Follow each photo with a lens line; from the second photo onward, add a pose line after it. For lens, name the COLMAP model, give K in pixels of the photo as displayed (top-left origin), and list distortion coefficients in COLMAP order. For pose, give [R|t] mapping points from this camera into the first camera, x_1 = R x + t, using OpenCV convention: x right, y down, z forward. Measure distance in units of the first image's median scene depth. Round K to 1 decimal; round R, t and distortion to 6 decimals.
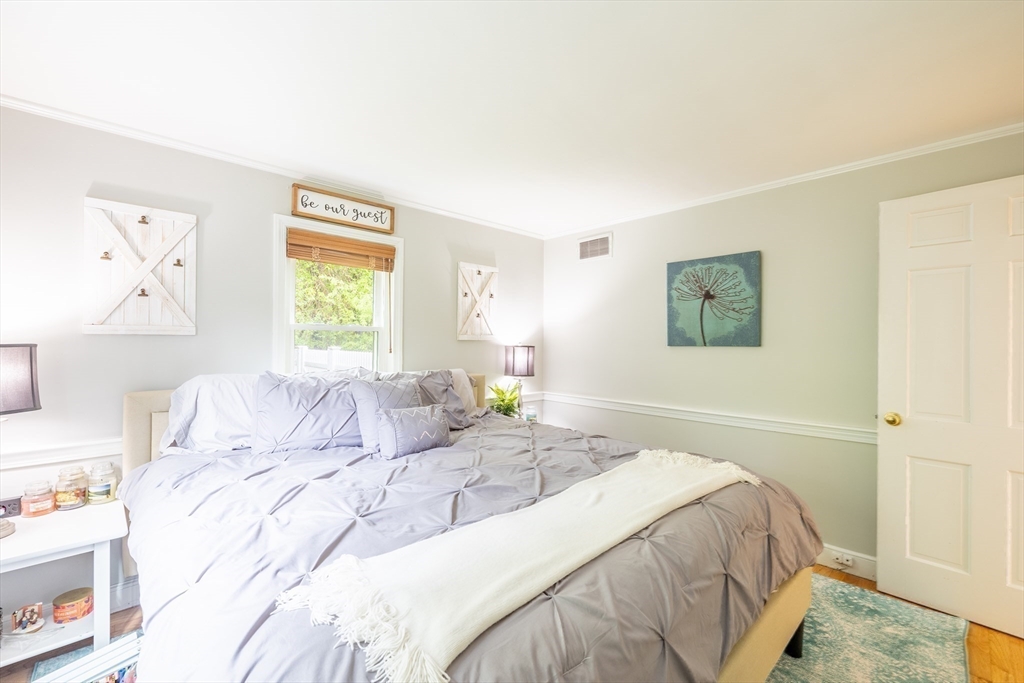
lens RADIAL K [[427.4, 0, 504.9], [0, 427.4, 341.8], [0, 0, 1]] dist [-0.001351, -0.000057]
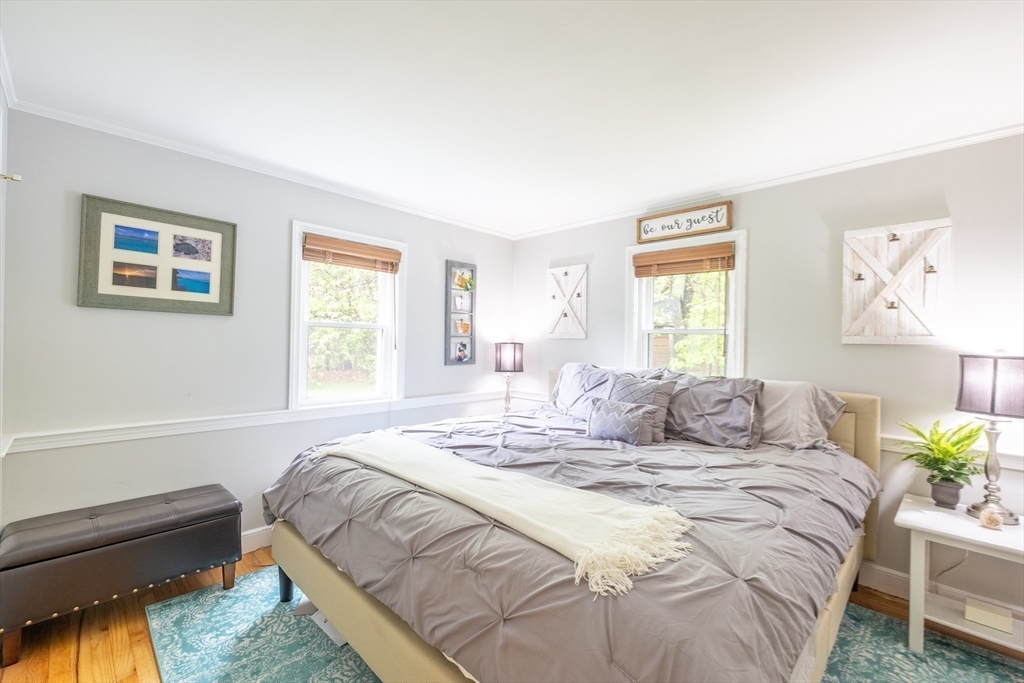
lens RADIAL K [[427.4, 0, 504.9], [0, 427.4, 341.8], [0, 0, 1]] dist [-0.001351, -0.000057]
pose [[0.043646, 0.002524, -0.999044, 0.672210], [-0.012296, 0.999922, 0.001989, -0.002132], [0.998971, 0.012197, 0.043673, 0.488794]]
